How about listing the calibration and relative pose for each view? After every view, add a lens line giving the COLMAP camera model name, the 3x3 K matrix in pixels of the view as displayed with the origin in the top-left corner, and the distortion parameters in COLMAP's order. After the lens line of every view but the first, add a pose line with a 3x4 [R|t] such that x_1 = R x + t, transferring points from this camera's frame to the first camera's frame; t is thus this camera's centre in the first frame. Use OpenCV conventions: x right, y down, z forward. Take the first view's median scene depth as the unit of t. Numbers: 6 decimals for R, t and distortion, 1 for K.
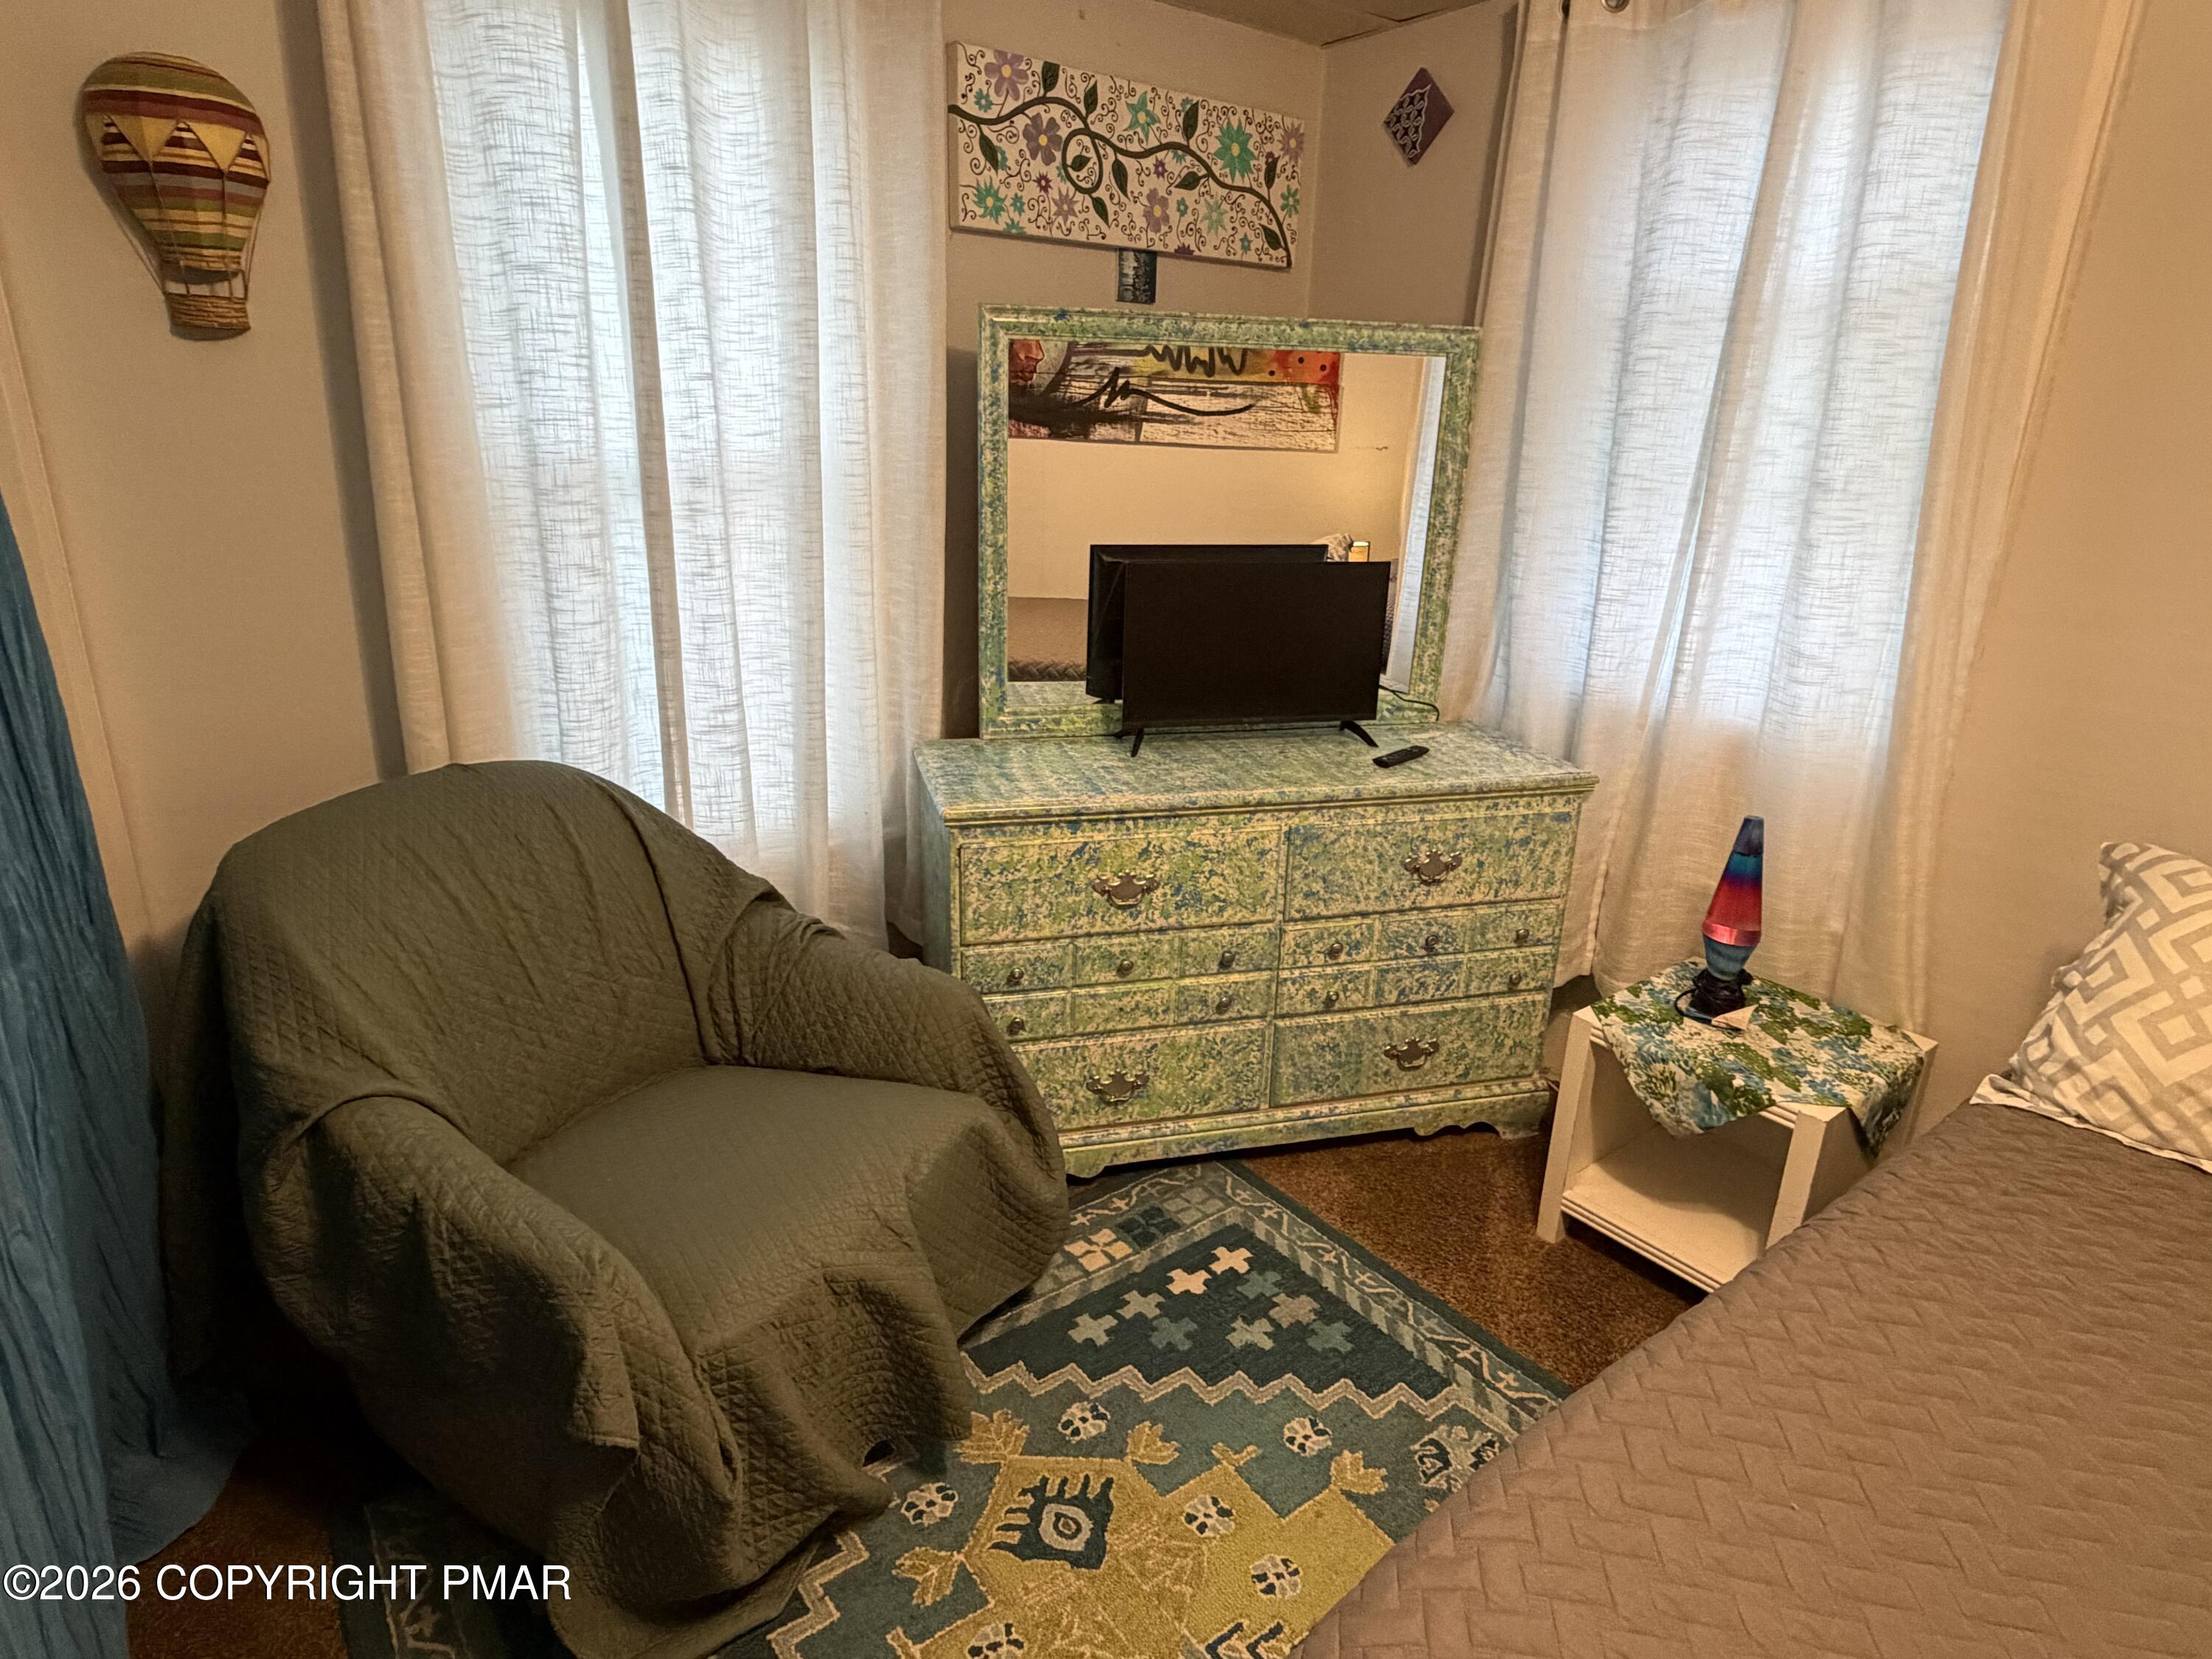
lens RADIAL K [[1228.8, 0, 1097.9], [0, 1228.8, 823.1], [0, 0, 1]] dist [-0.003211, 0.002280]
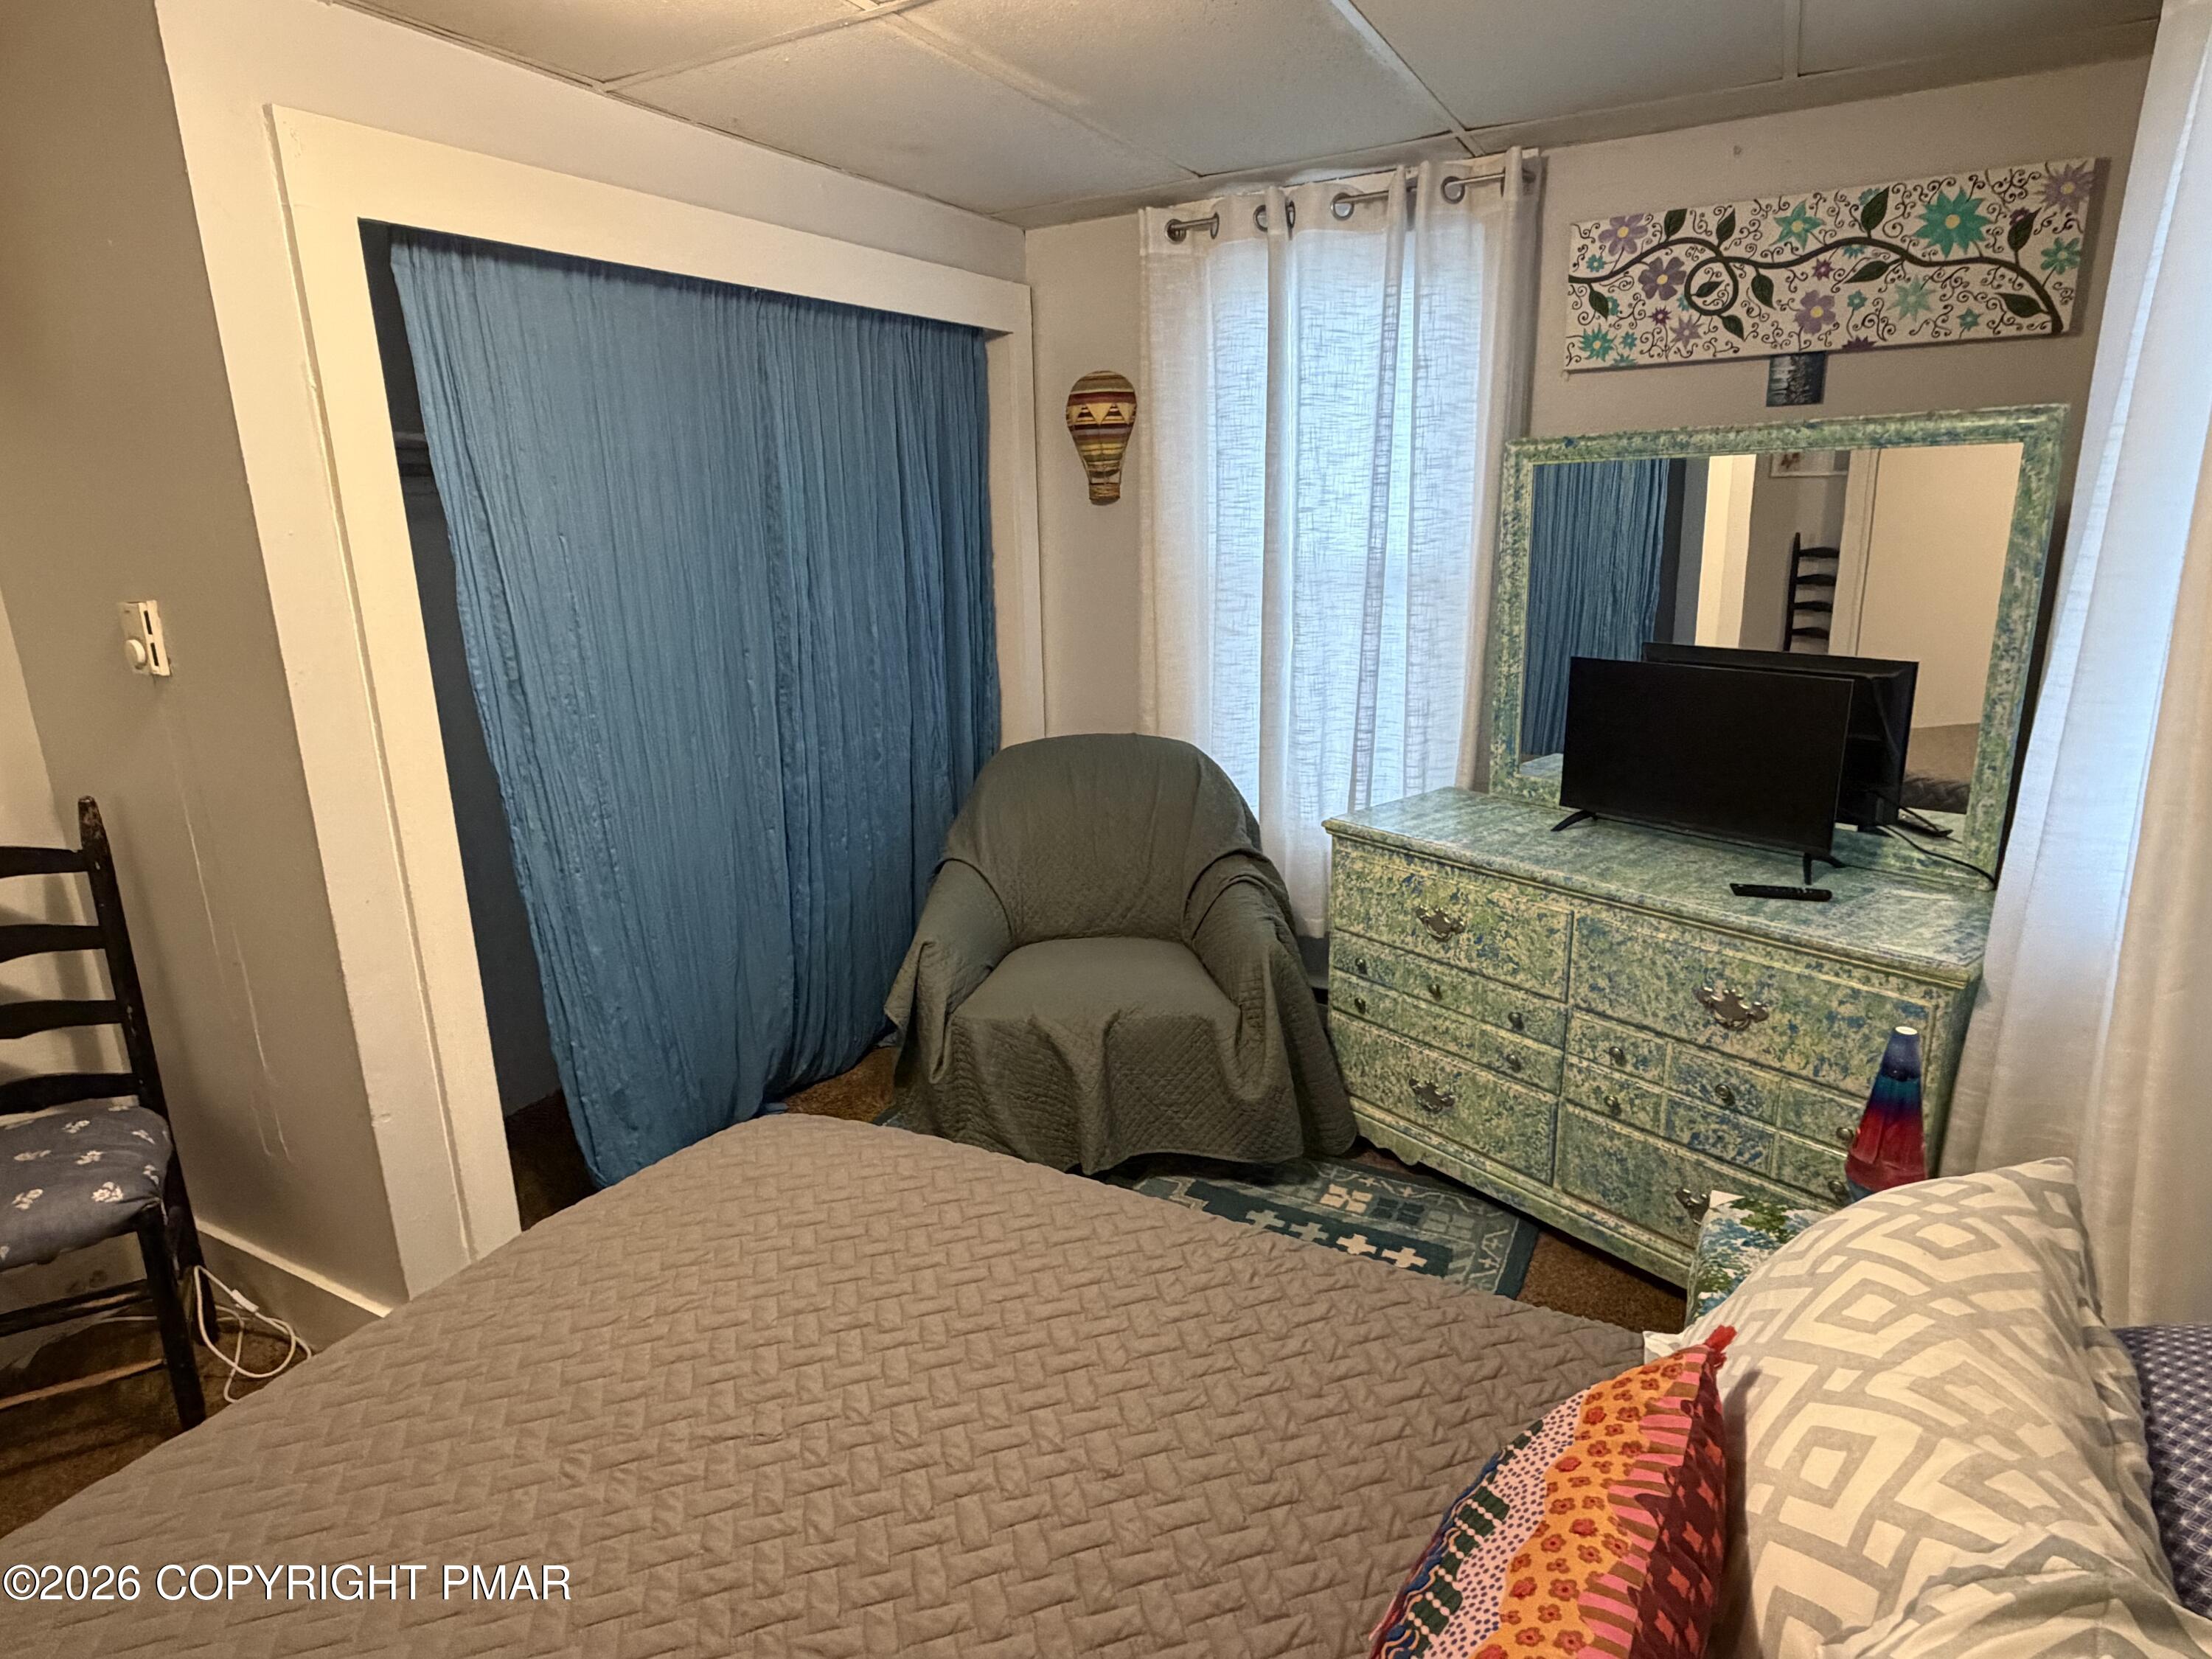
lens RADIAL K [[1228.8, 0, 1090.3], [0, 1228.8, 824.3], [0, 0, 1]] dist [-0.003211, 0.002280]
pose [[0.399115, 0.198038, -0.895259, 0.856333], [-0.250326, 0.962838, 0.101390, -0.068220], [0.882068, 0.183640, 0.433857, 0.159468]]
